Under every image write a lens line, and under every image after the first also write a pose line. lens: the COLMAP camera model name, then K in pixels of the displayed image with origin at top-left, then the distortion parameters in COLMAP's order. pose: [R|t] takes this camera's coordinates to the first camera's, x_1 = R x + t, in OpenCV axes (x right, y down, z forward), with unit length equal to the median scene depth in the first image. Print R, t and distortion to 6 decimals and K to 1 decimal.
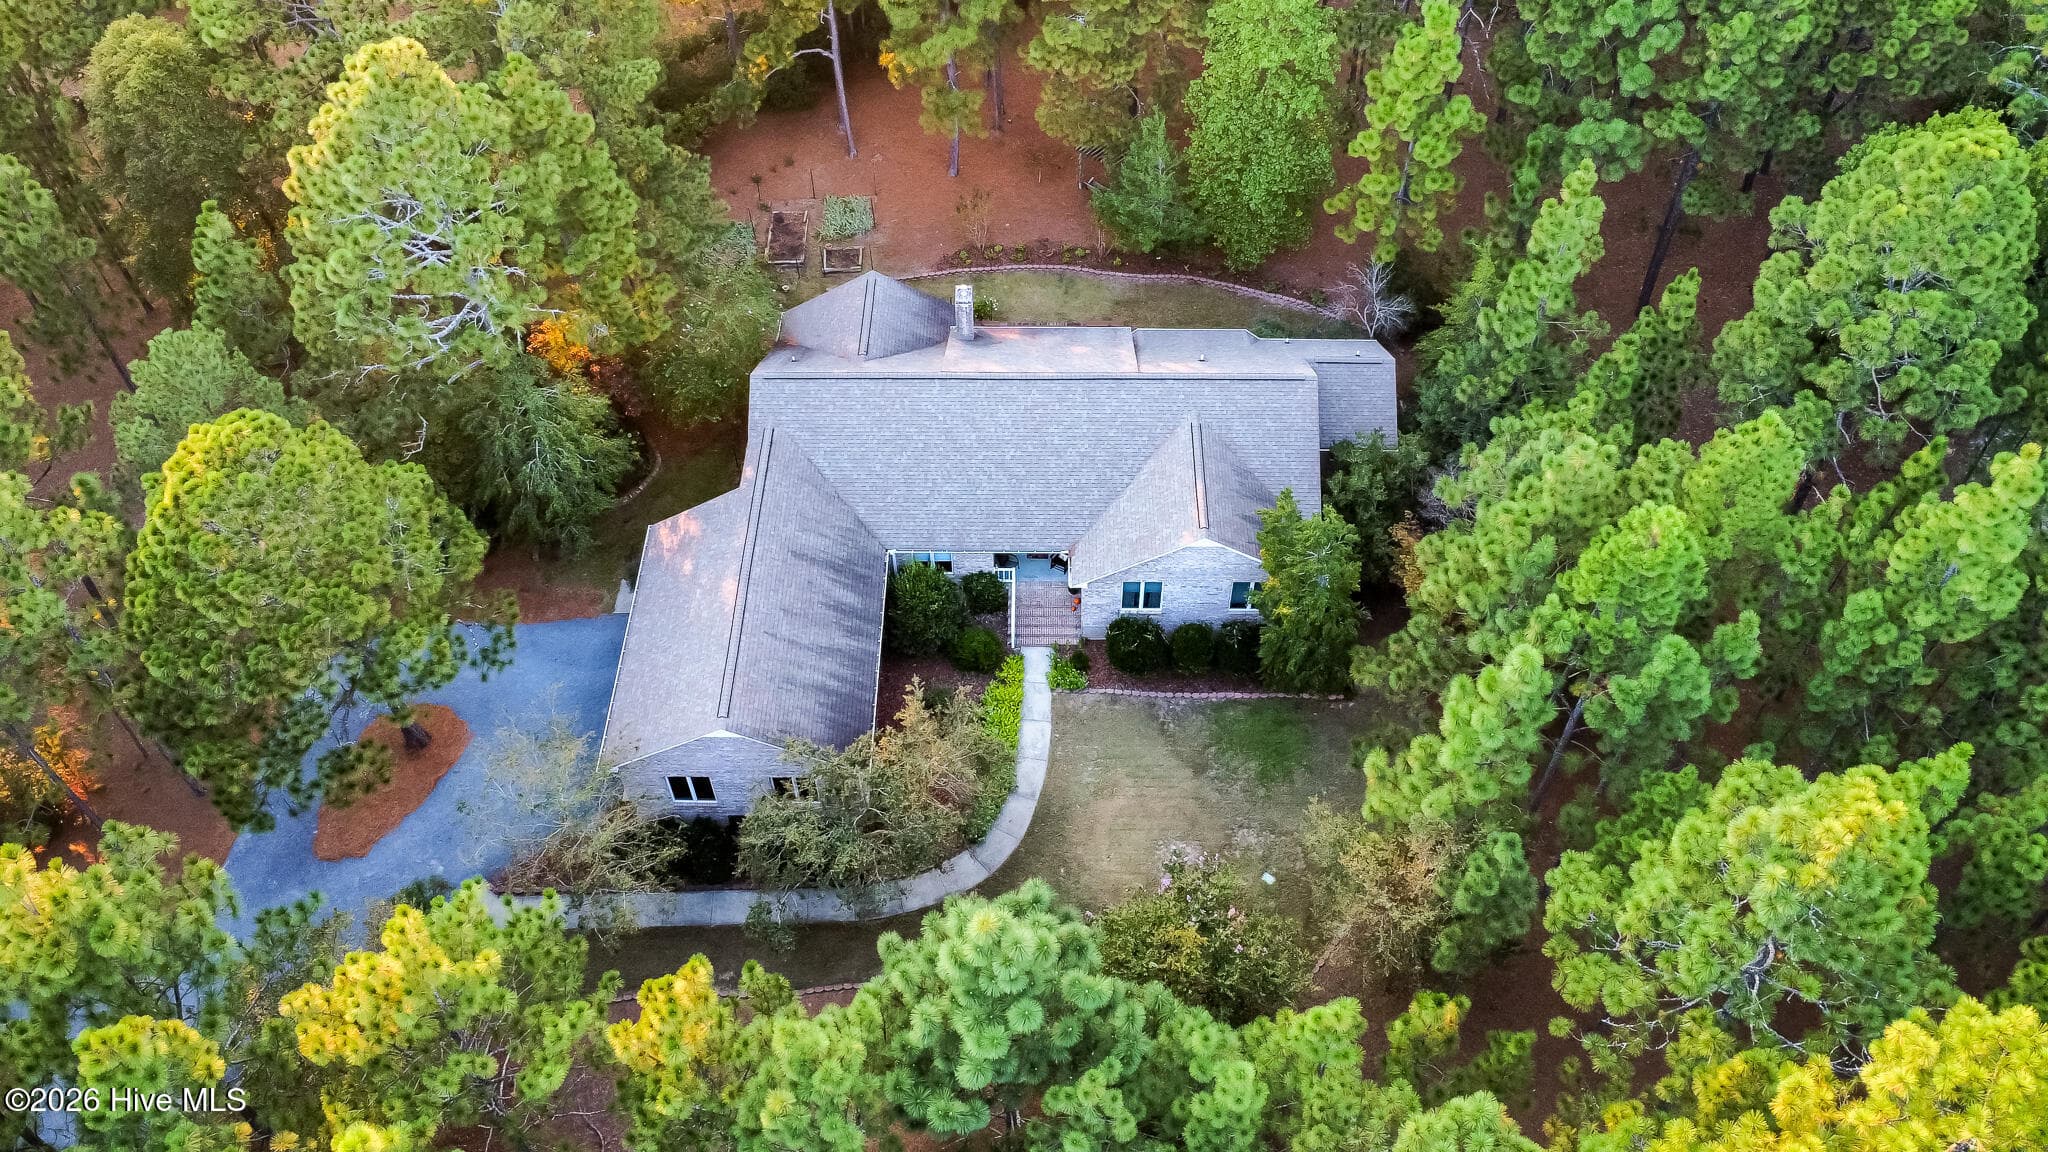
lens RADIAL K [[1560.3, 0, 1026.8], [0, 1560.3, 622.1], [0, 0, 1]] dist [-0.074669, 0.064115]
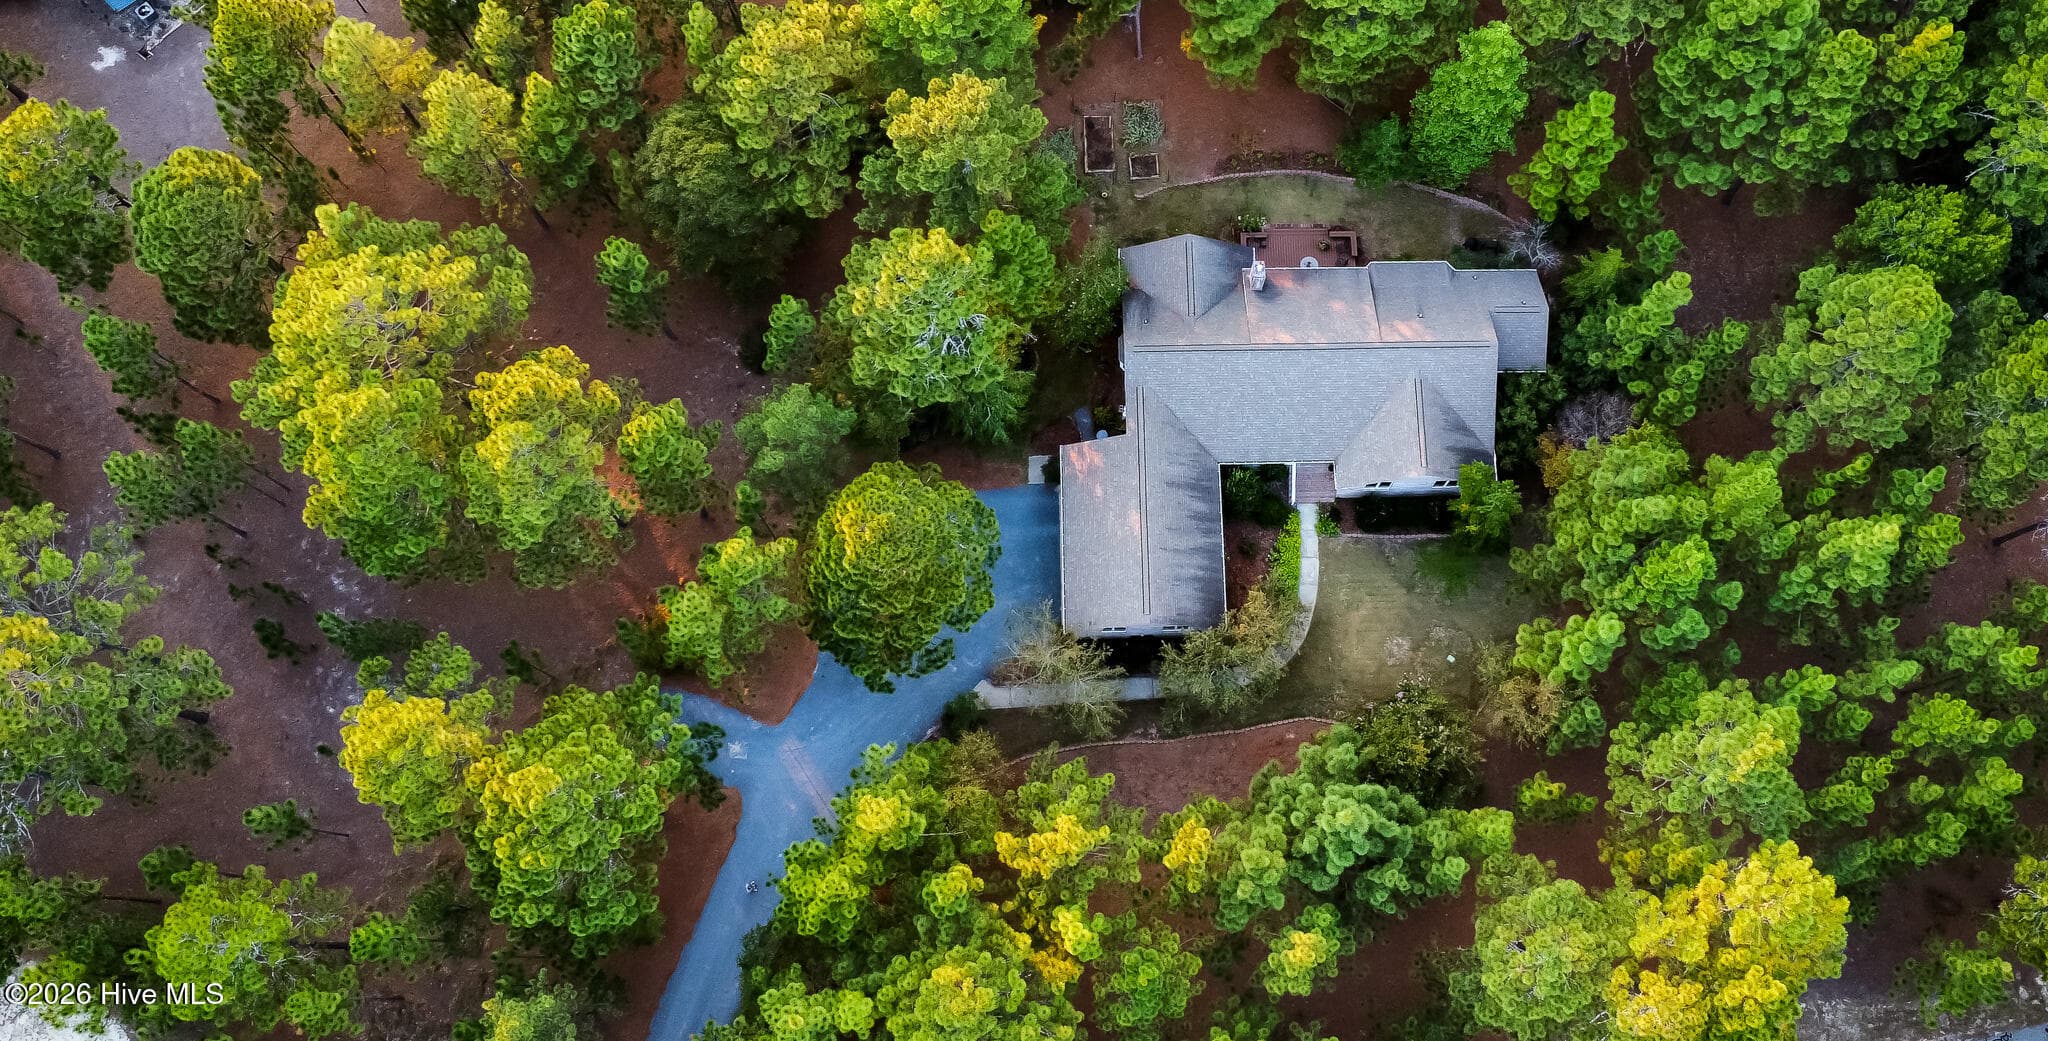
lens RADIAL K [[1741.3, 0, 1124.2], [0, 1741.3, 519.2], [0, 0, 1]] dist [-0.055065, 0.002938]
pose [[0.998988, -0.029602, 0.033849, -0.252920], [0.013584, 0.916249, 0.400379, -0.718276], [-0.042867, -0.399514, 0.915724, -0.637929]]
